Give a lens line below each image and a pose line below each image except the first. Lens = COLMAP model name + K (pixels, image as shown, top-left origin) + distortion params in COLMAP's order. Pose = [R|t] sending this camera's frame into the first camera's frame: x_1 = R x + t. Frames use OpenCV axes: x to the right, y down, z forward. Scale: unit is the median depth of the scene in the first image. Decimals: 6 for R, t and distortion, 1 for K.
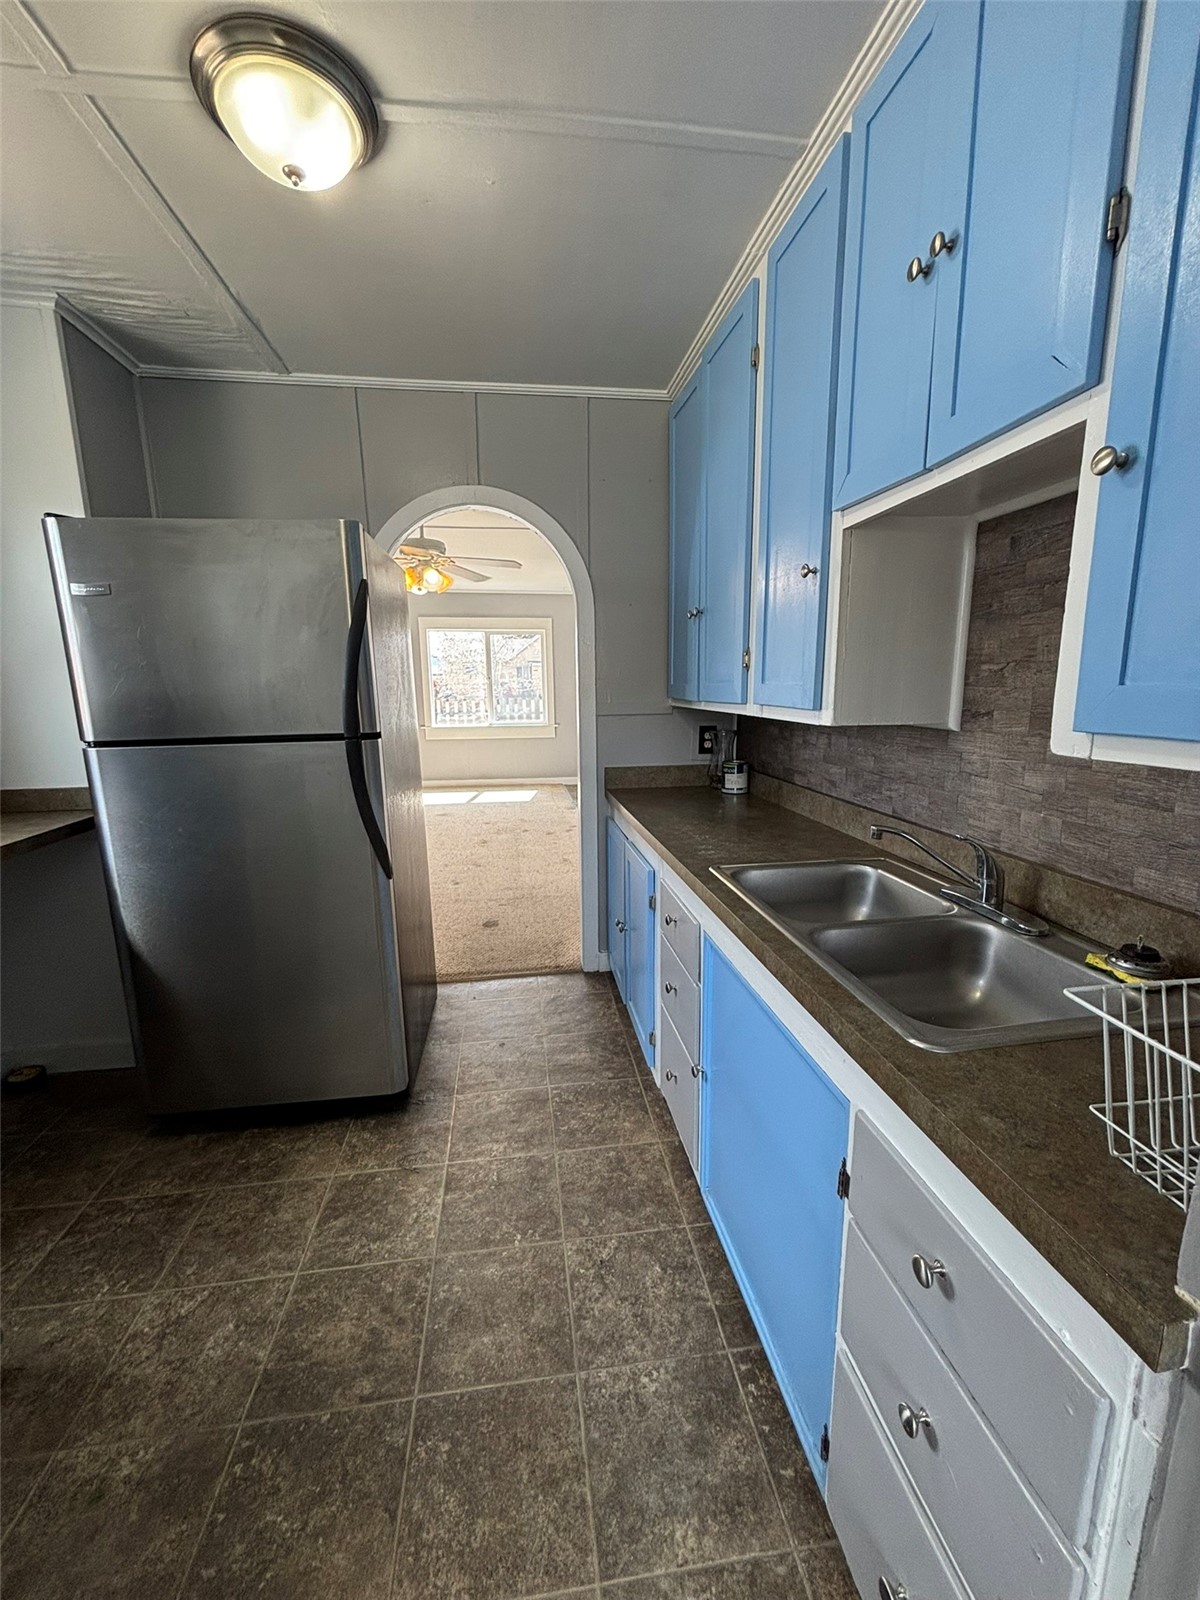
lens RADIAL K [[643.4, 0, 599.0], [0, 643.4, 800.4], [0, 0, 1]] dist [-0.002447, 0.002224]
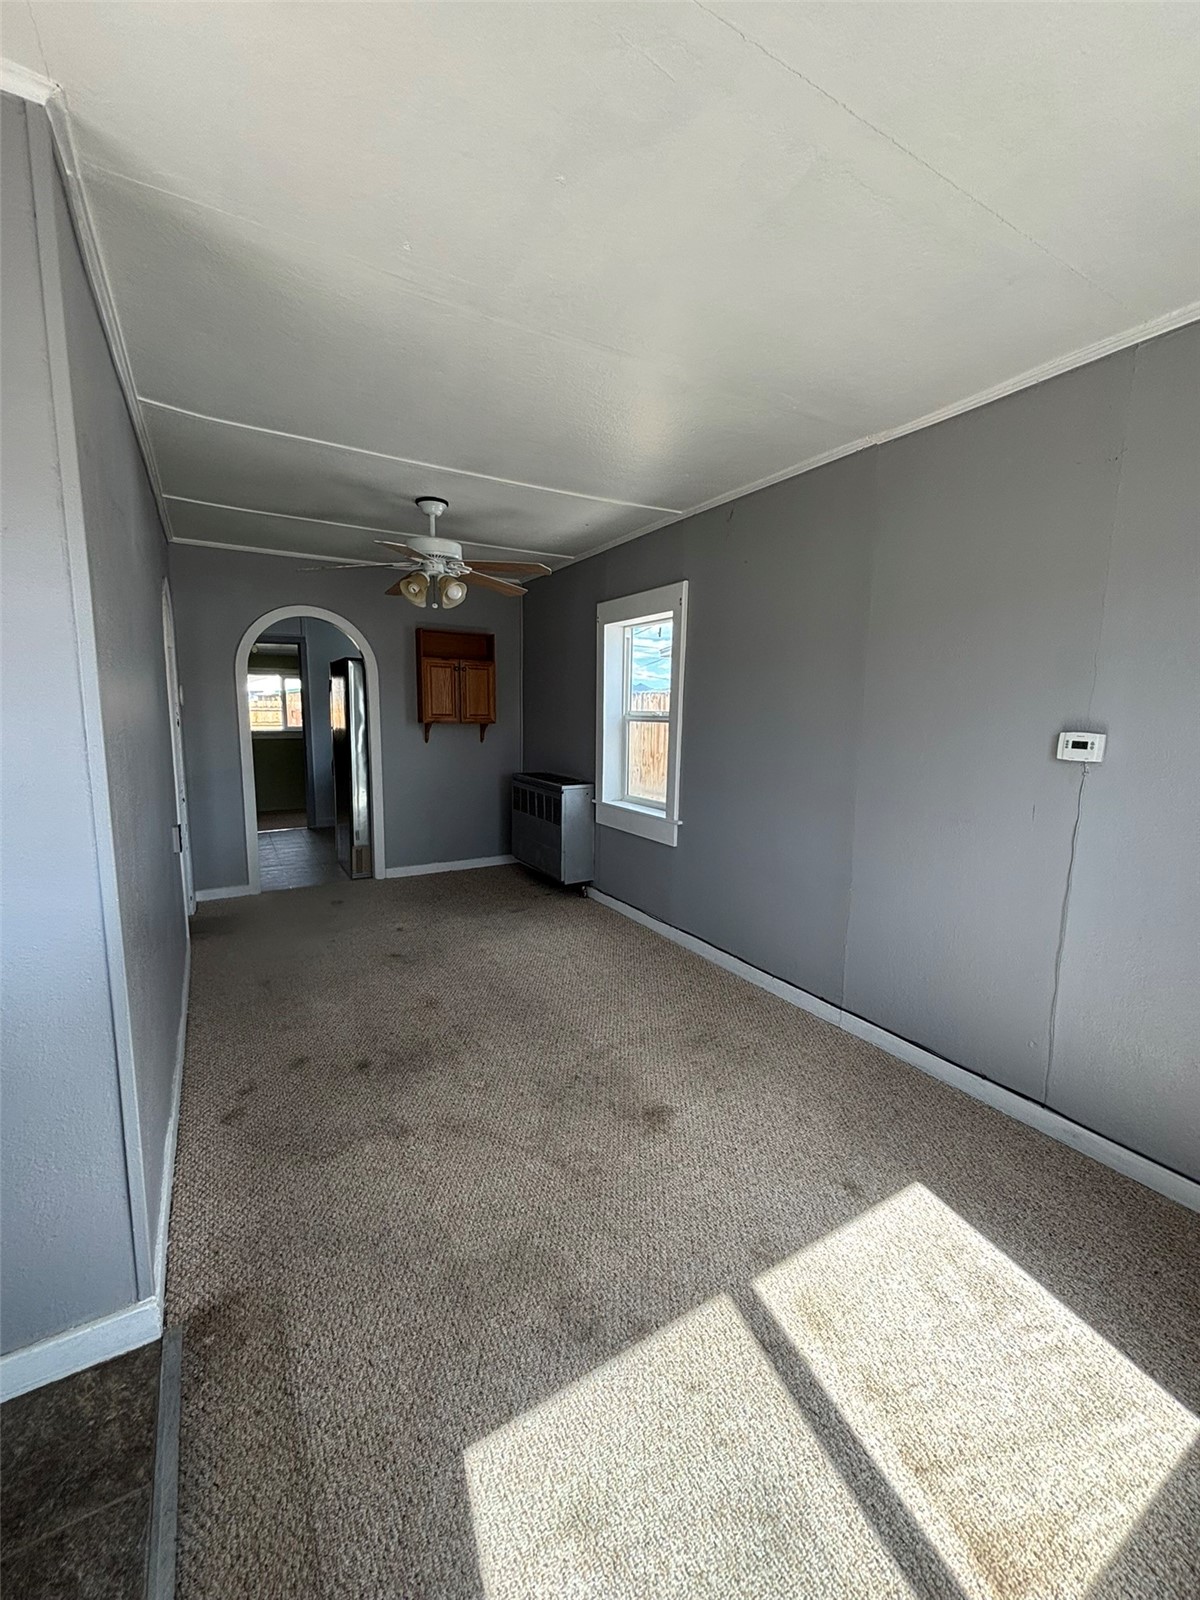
lens RADIAL K [[643.4, 0, 599.0], [0, 643.4, 800.4], [0, 0, 1]] dist [-0.002447, 0.002224]
pose [[-0.922422, 0.056152, -0.382080, -0.399443], [-0.074394, 0.945004, 0.318486, -1.031174], [0.378951, 0.322203, -0.867515, 5.230839]]
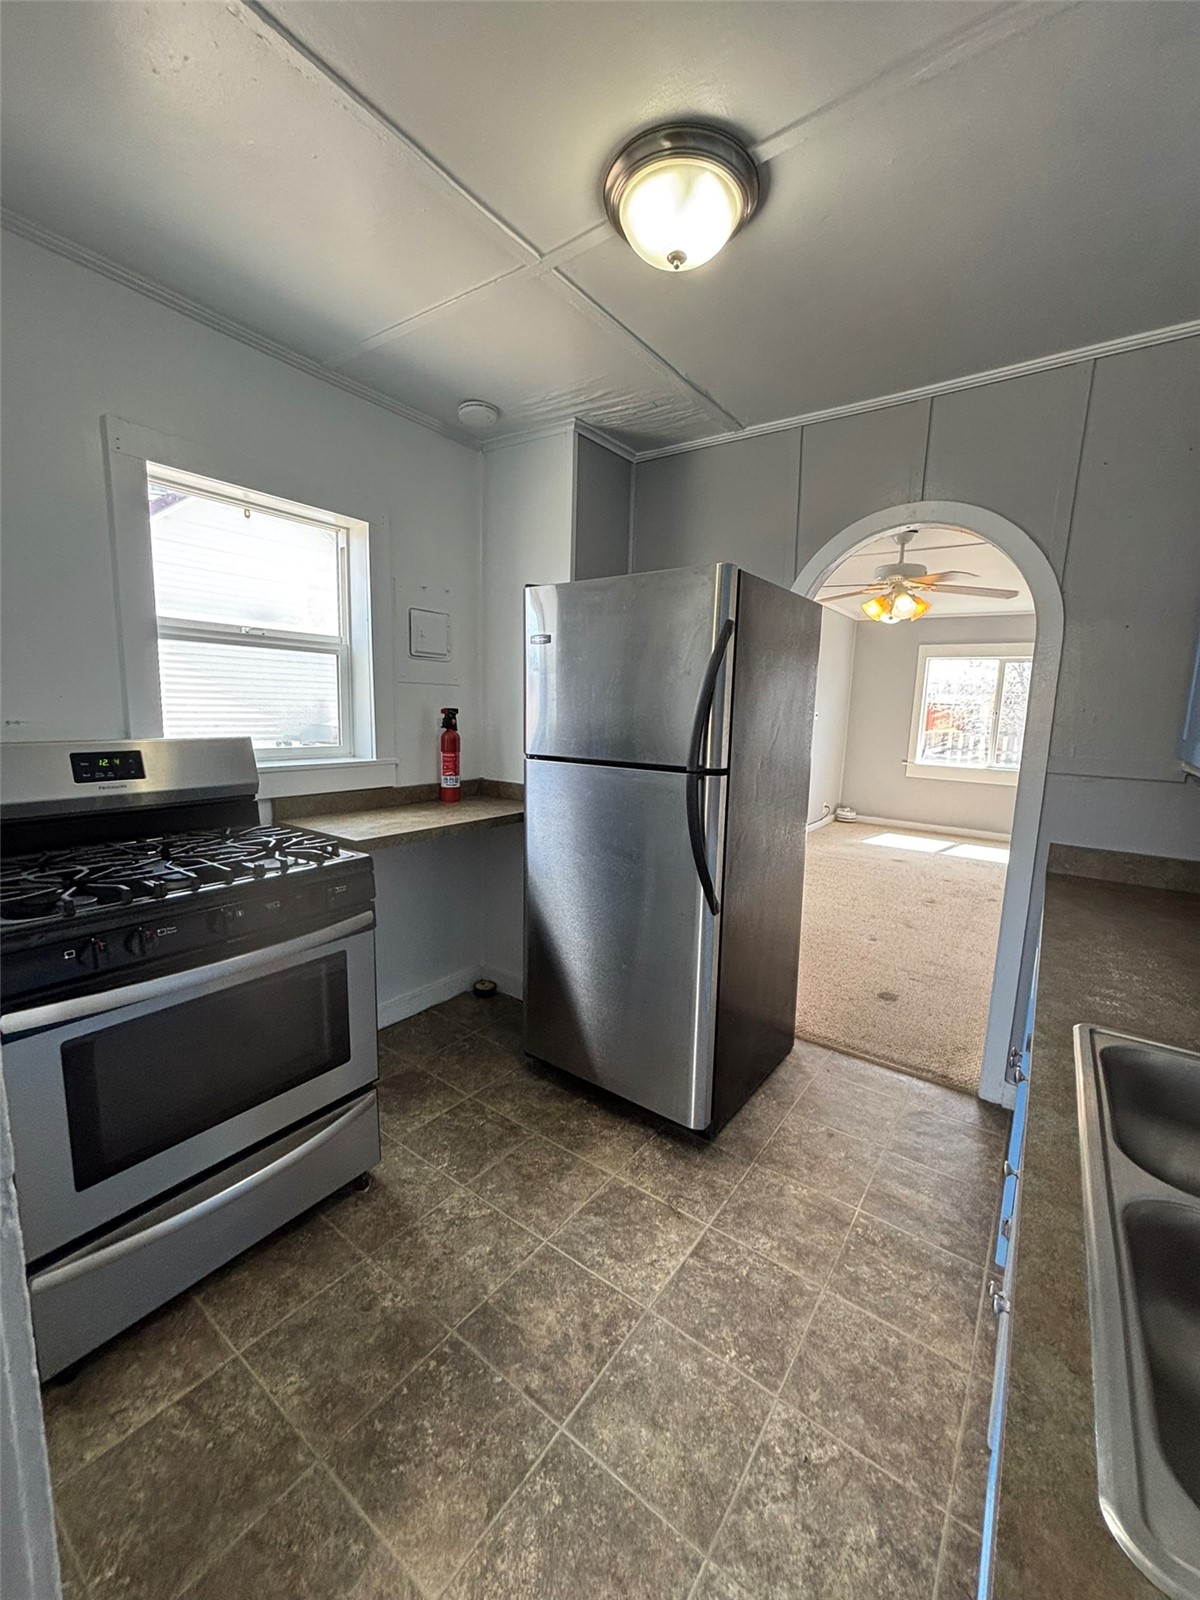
lens RADIAL K [[643.4, 0, 599.0], [0, 643.4, 800.4], [0, 0, 1]] dist [-0.002447, 0.002224]
pose [[0.720592, 0.136939, -0.679702, 0.247751], [-0.164293, 0.986107, 0.024494, -0.061688], [0.673613, 0.094020, 0.733080, 0.167700]]
